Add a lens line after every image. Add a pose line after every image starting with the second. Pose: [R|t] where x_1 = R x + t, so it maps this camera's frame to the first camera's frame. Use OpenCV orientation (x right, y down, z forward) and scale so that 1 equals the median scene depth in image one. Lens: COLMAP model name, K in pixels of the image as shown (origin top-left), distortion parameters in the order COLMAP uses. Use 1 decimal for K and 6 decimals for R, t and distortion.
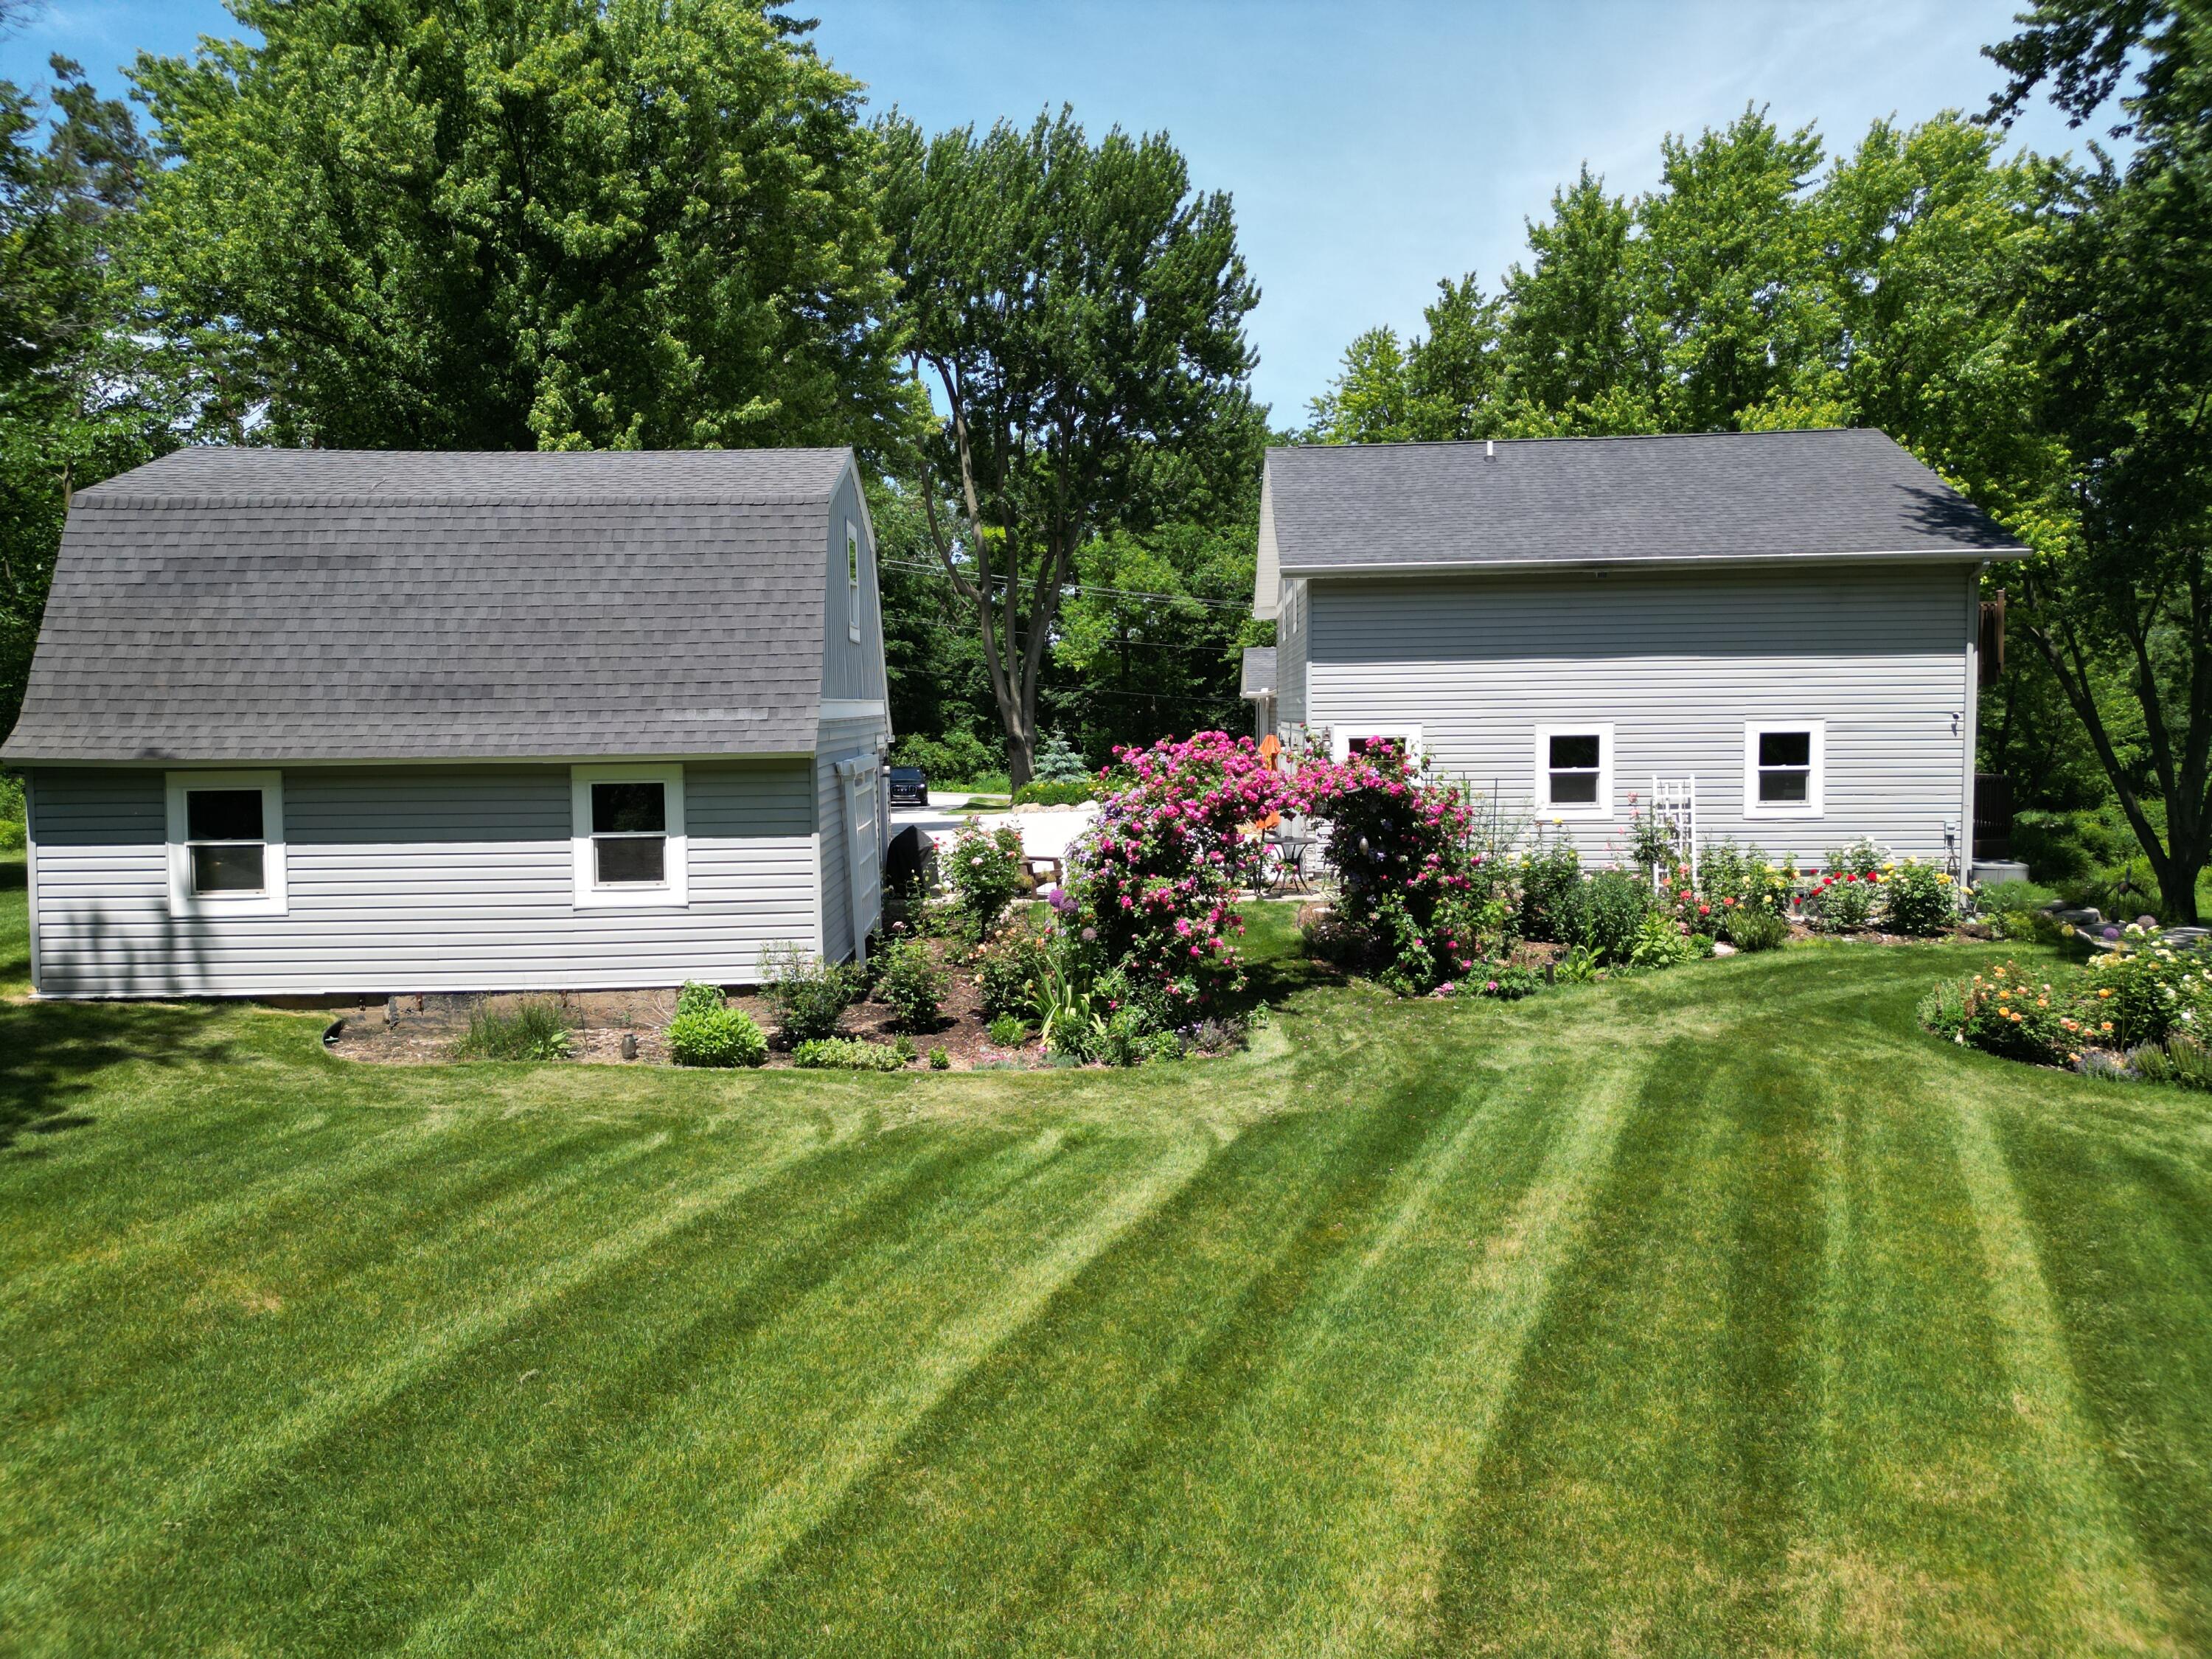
lens RADIAL K [[1553.1, 0, 1109.0], [0, 1553.1, 823.7], [0, 0, 1]] dist [0.068069, -0.060893]
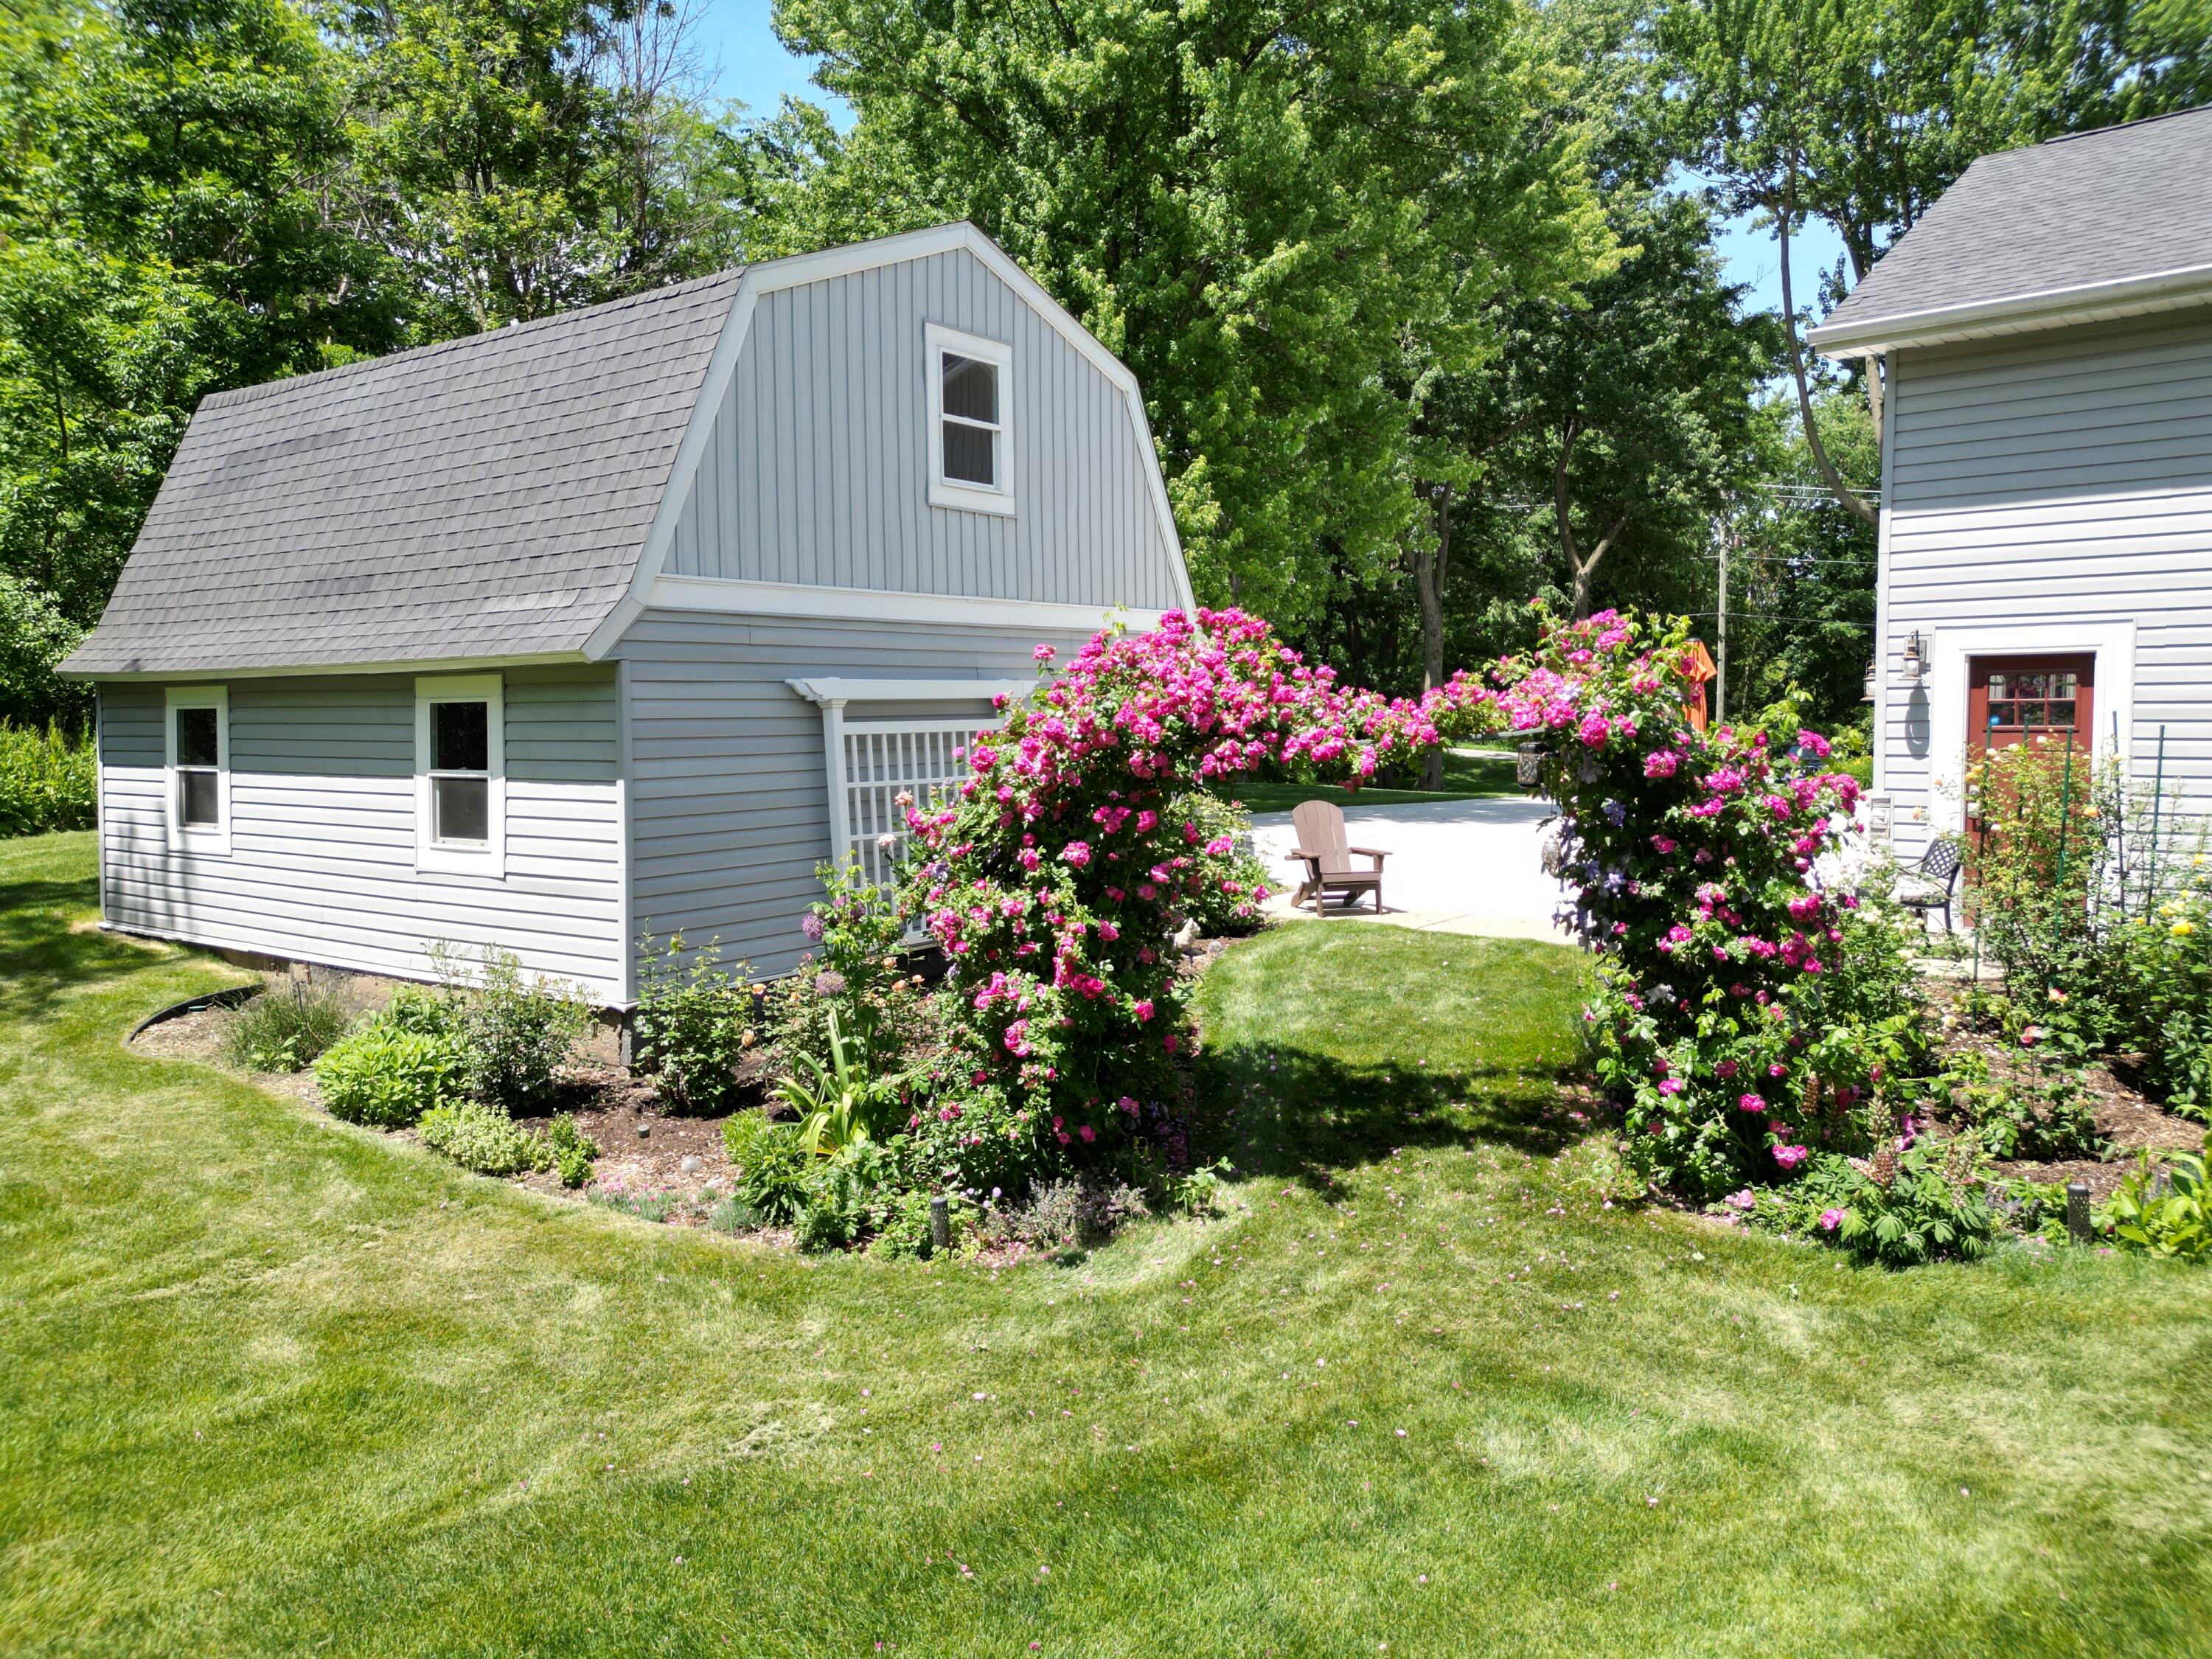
lens RADIAL K [[1553.1, 0, 1103.8], [0, 1553.1, 827.1], [0, 0, 1]] dist [0.068069, -0.060893]
pose [[0.791302, 0.049356, -0.609429, 0.367533], [-0.046162, 0.998714, 0.020946, 0.003021], [0.609680, 0.011558, 0.792564, 0.609930]]
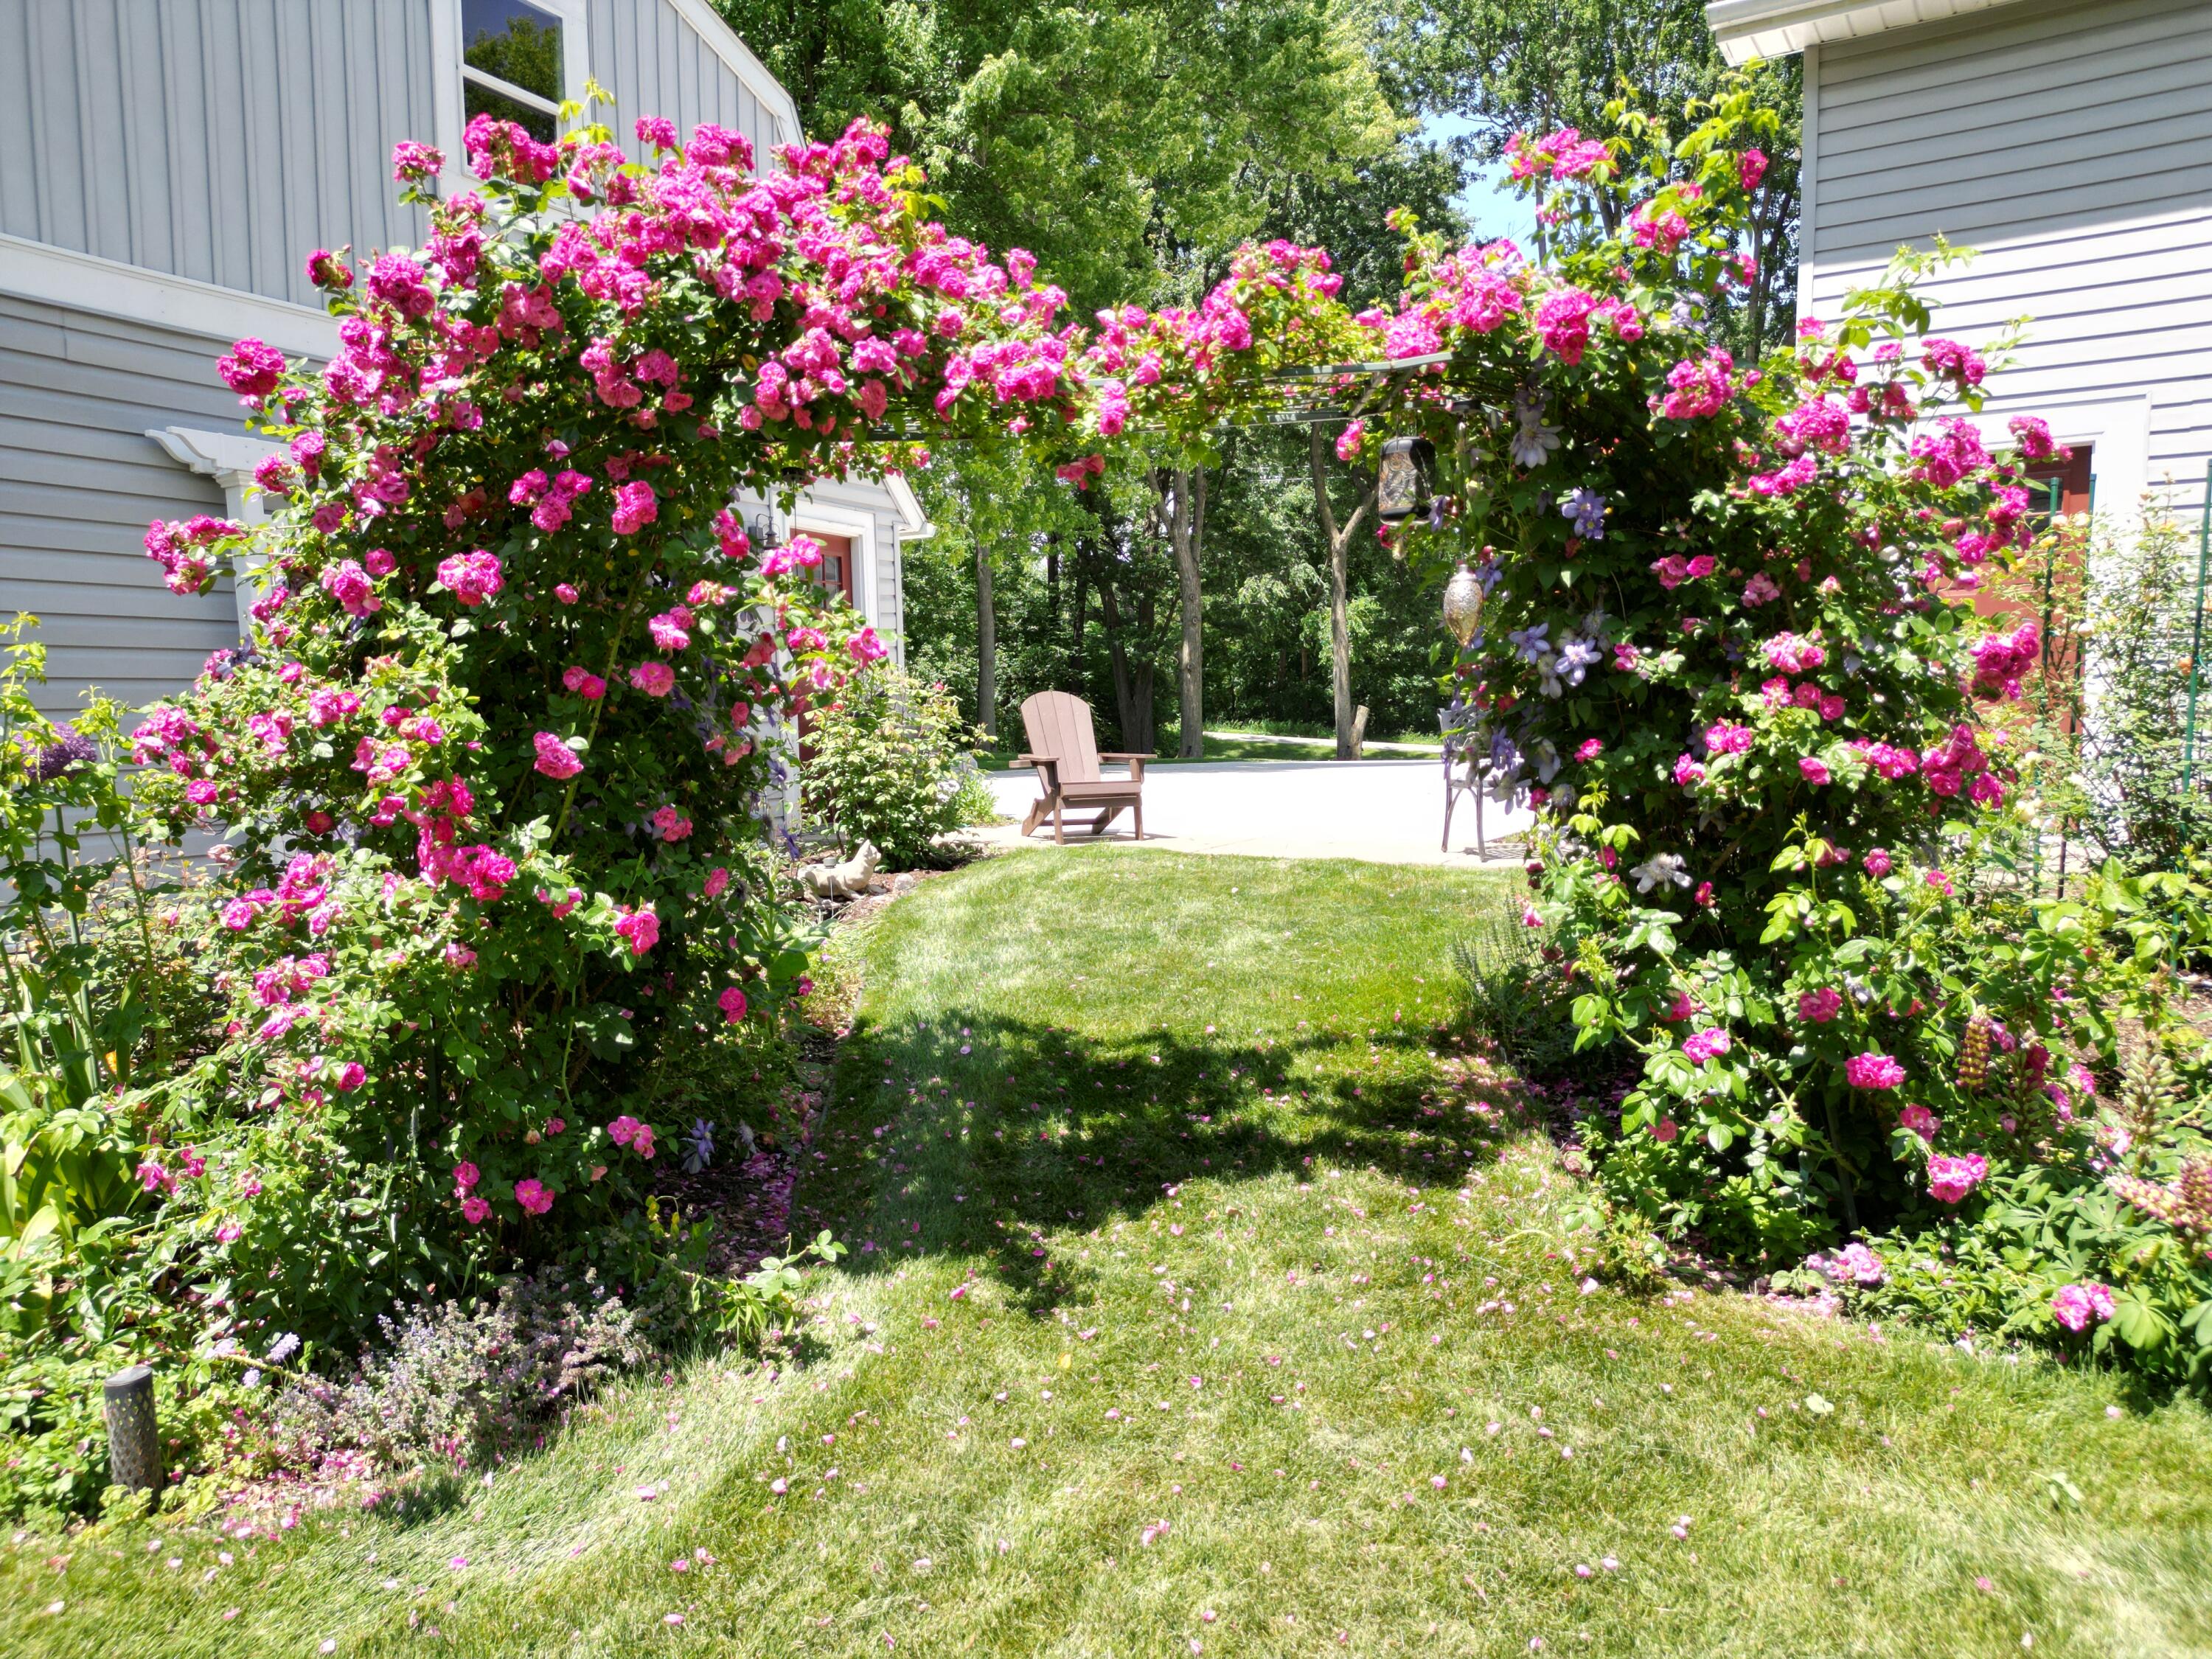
lens RADIAL K [[1553.1, 0, 1113.8], [0, 1553.1, 811.3], [0, 0, 1]] dist [0.068069, -0.060893]
pose [[0.878482, 0.032951, -0.476638, 0.250809], [-0.035852, 0.999353, 0.003008, 0.050487], [0.476428, 0.014446, 0.879095, 0.838222]]
